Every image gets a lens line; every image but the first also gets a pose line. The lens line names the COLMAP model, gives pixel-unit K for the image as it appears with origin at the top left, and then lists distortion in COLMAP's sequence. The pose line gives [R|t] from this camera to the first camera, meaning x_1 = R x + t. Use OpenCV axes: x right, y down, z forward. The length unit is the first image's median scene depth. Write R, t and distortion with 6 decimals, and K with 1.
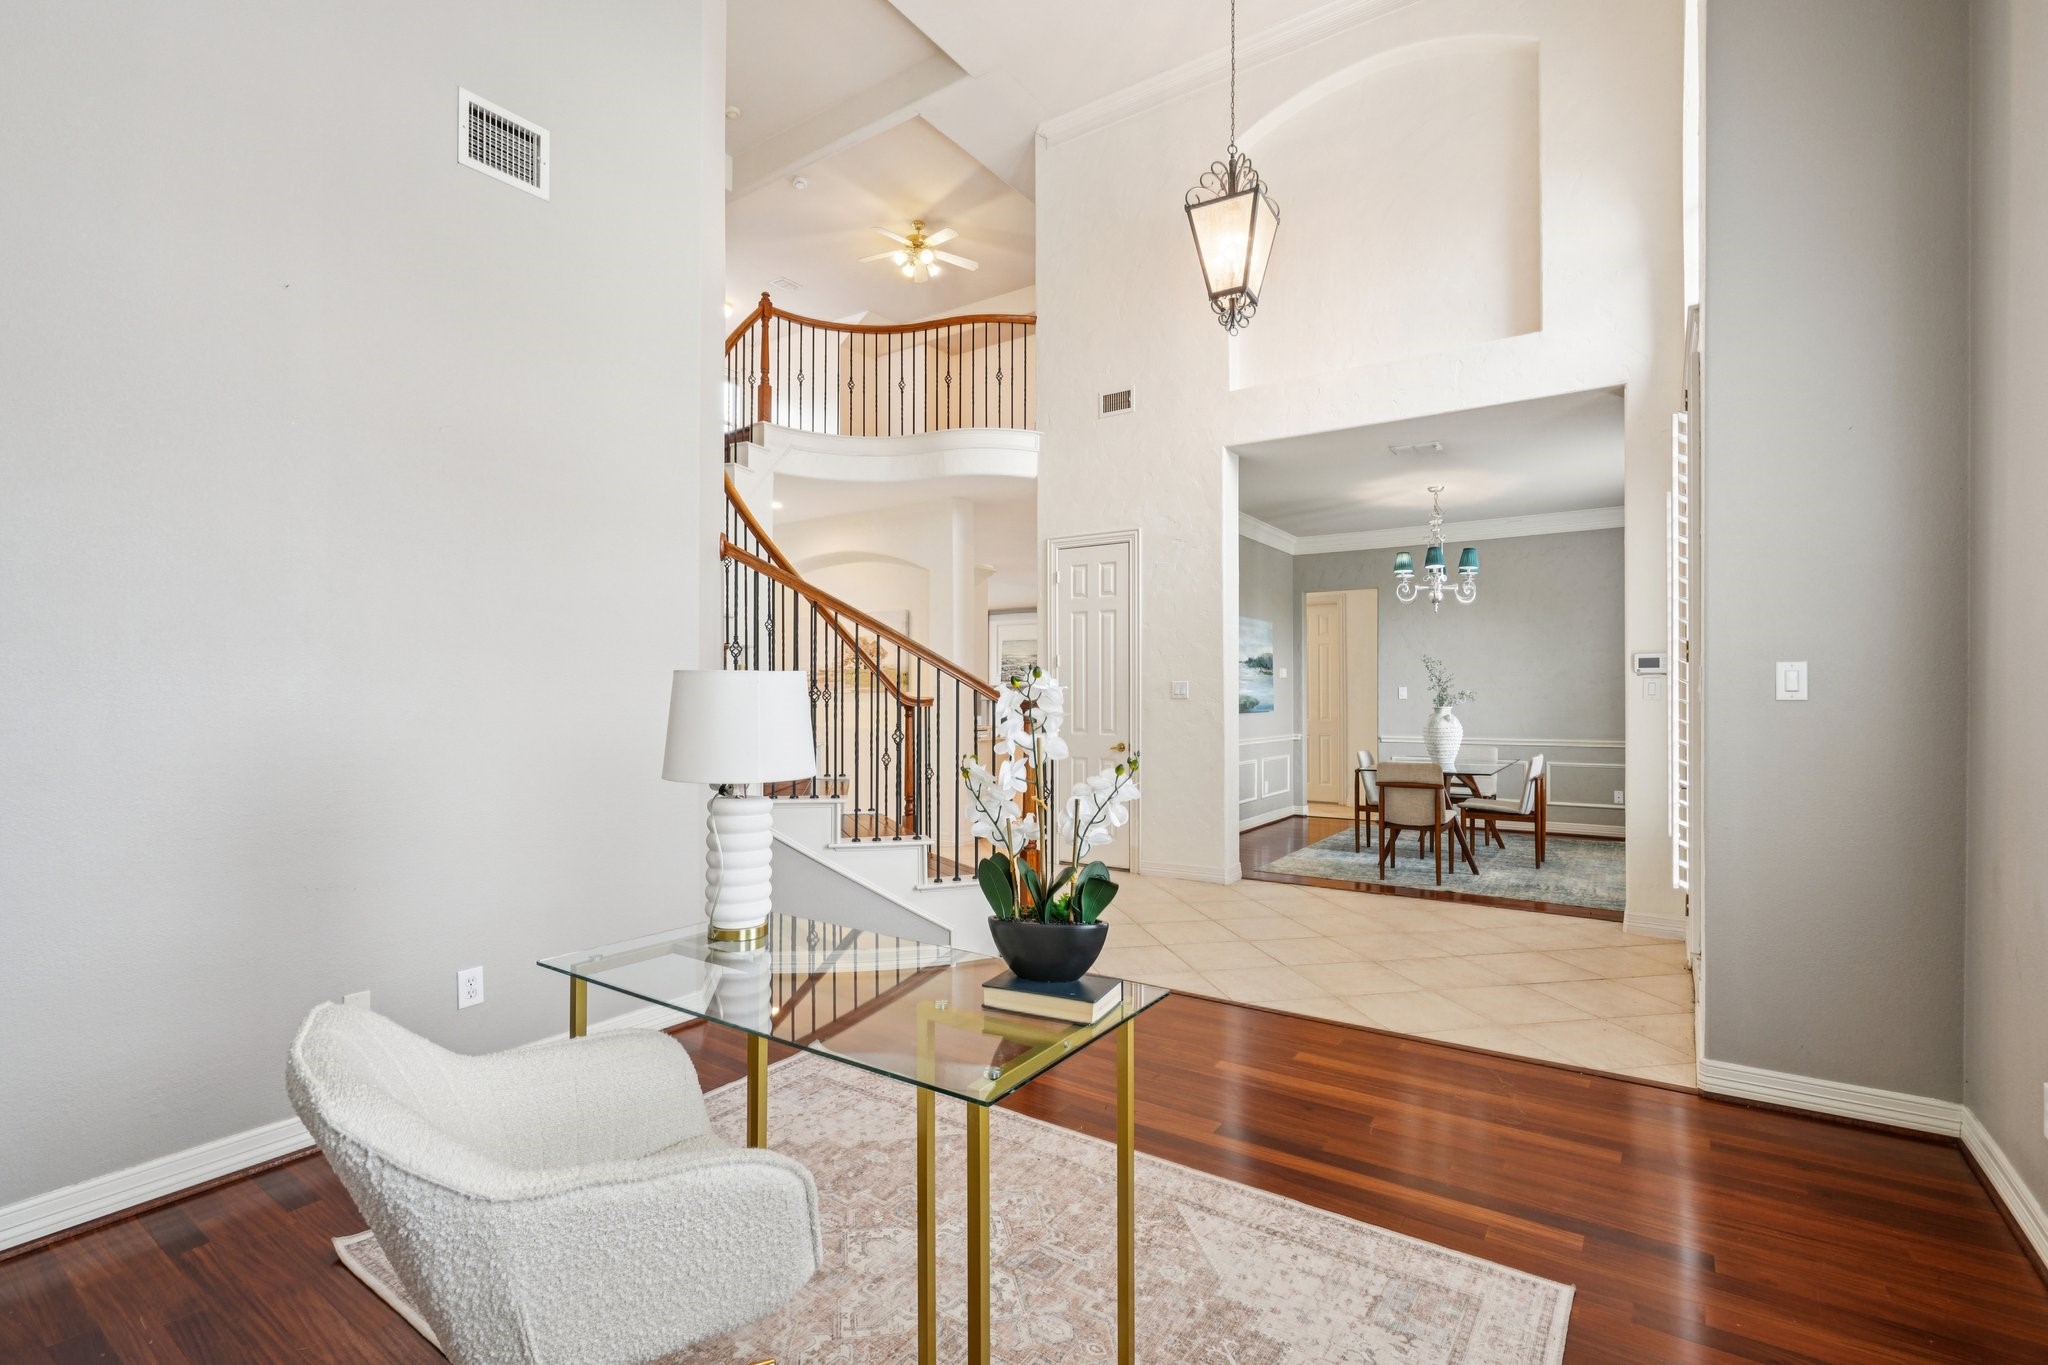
lens RADIAL K [[931.4, 0, 1013.5], [0, 931.4, 686.2], [0, 0, 1]] dist [-0.003360, 0.001172]
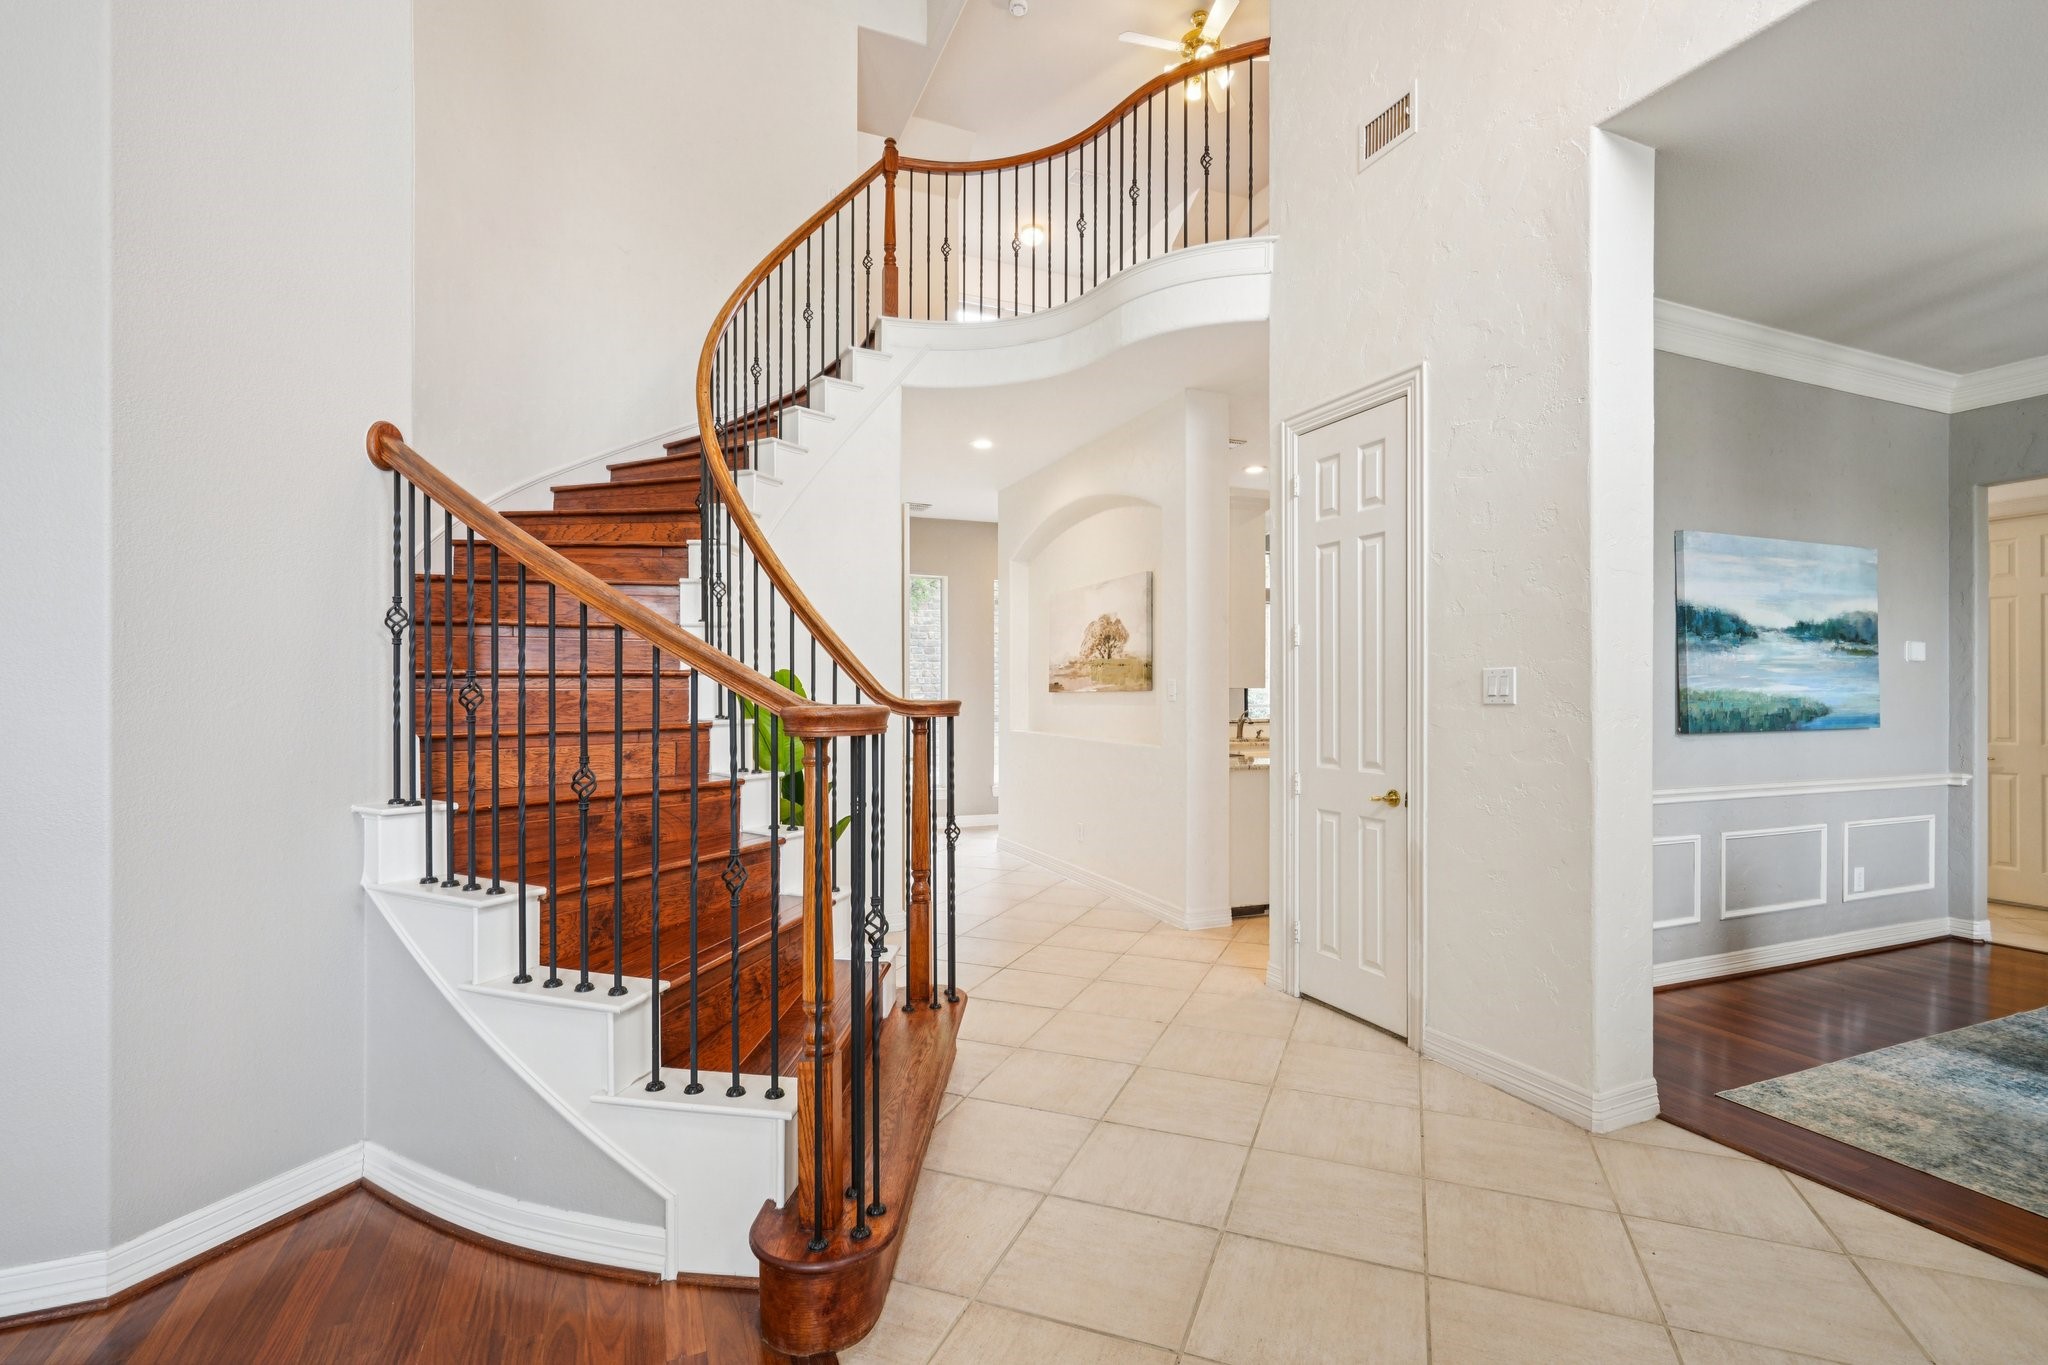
lens RADIAL K [[931.4, 0, 1032.2], [0, 931.4, 692.5], [0, 0, 1]] dist [-0.003360, 0.001172]
pose [[0.844466, 0.000143, -0.535609, 0.209348], [0.005302, 0.999949, 0.008626, 0.001526], [0.535583, -0.010125, 0.844422, 0.434551]]
